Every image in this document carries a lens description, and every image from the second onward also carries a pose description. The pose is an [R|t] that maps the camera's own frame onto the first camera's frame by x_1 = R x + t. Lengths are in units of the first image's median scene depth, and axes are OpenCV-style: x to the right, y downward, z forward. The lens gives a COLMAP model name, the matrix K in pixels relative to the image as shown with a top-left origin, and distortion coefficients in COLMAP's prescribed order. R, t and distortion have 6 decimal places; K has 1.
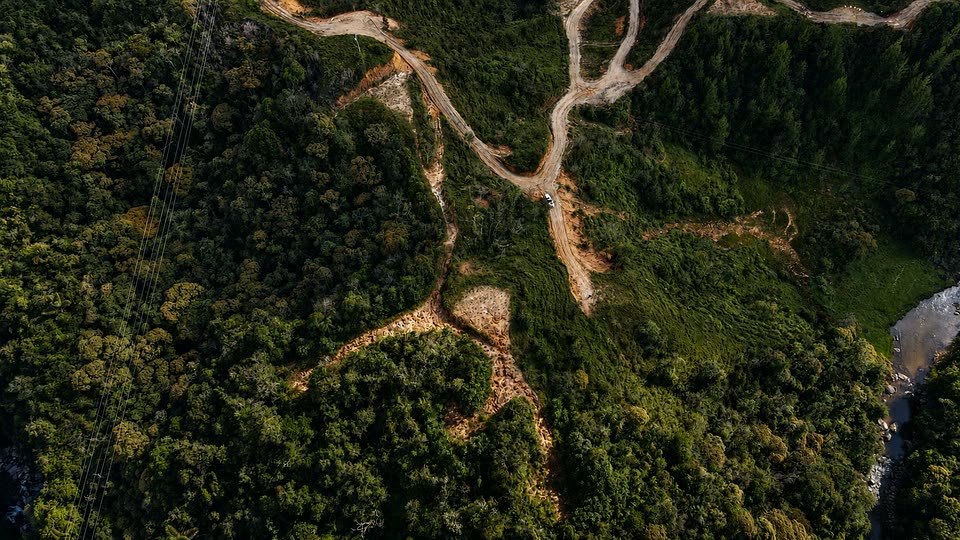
lens RADIAL K [[707.4, 0, 486.9], [0, 707.4, 271.1], [0, 0, 1]] dist [0.003097, 0.016005]
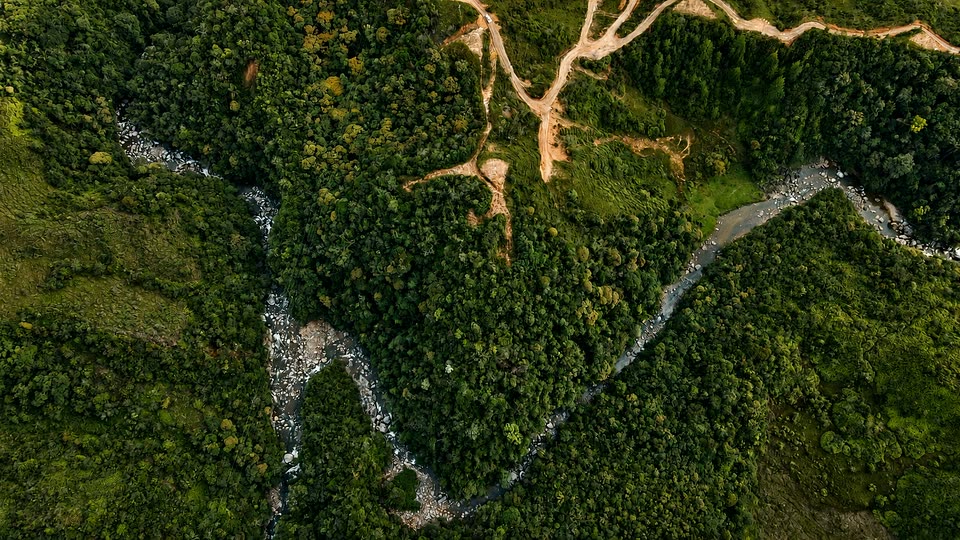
lens RADIAL K [[707.4, 0, 483.9], [0, 707.4, 270.4], [0, 0, 1]] dist [0.003097, 0.016005]
pose [[0.977707, 0.202310, -0.056208, 0.122740], [-0.180259, 0.945997, 0.269437, -0.195383], [0.107682, -0.253299, 0.961376, -0.967145]]
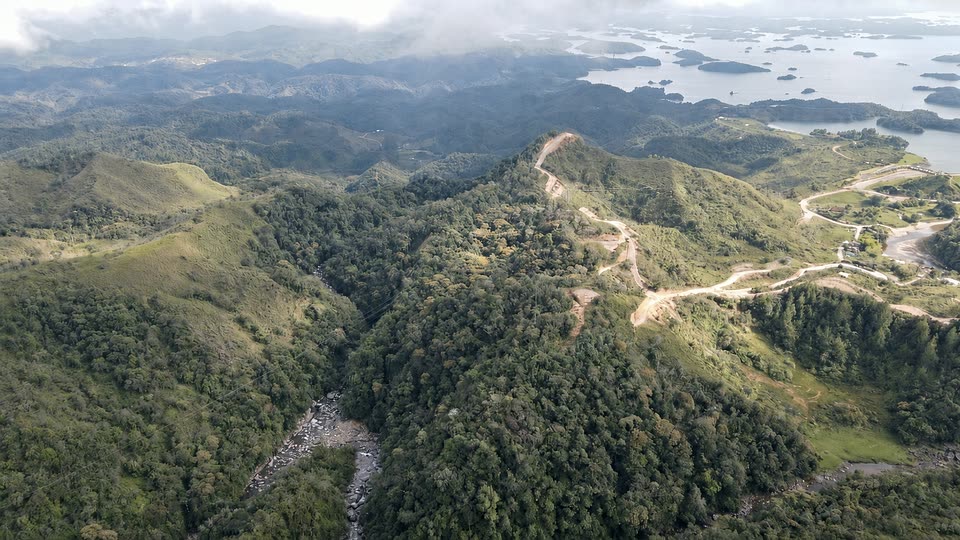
lens RADIAL K [[707.4, 0, 486.9], [0, 707.4, 268.1], [0, 0, 1]] dist [0.003097, 0.016005]
pose [[0.778742, 0.251215, -0.574849, 0.831261], [-0.533835, 0.746662, -0.396882, 0.854134], [0.329515, 0.615944, 0.715565, -0.583588]]
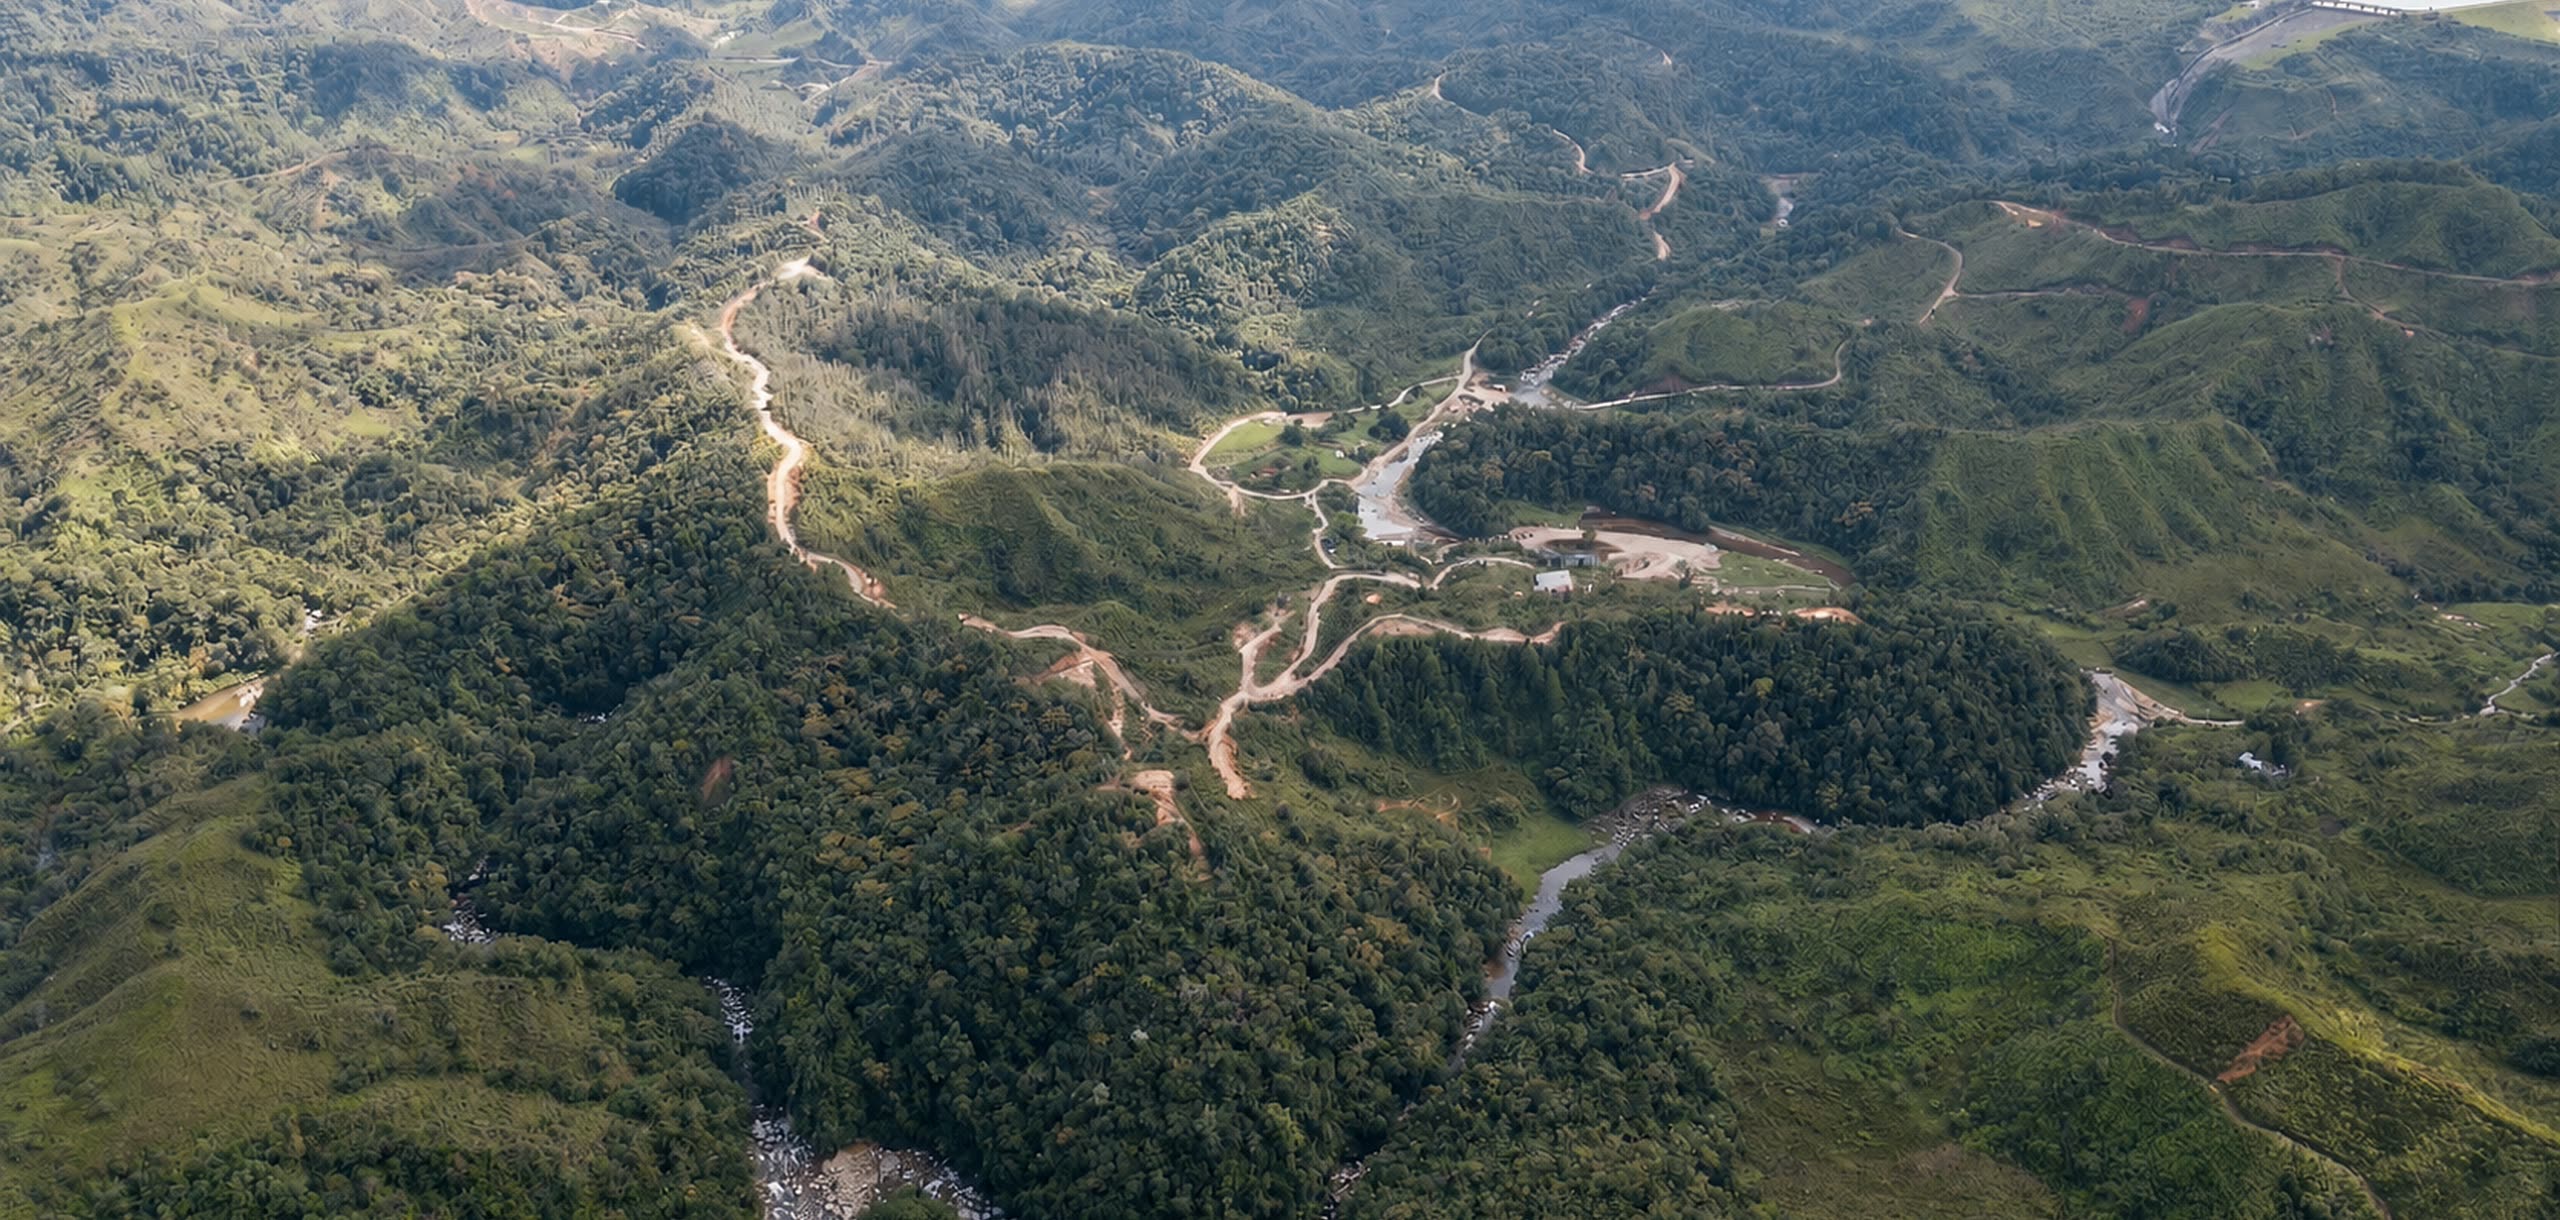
lens RADIAL K [[1864.3, 0, 1292.0], [0, 1864.3, 609.9], [0, 0, 1]] dist [-0.005847, -0.001208]
pose [[0.999118, -0.016829, 0.038476, 0.107143], [0.034322, 0.855185, -0.517185, 1.348099], [-0.024201, 0.518049, 0.855008, -1.823107]]
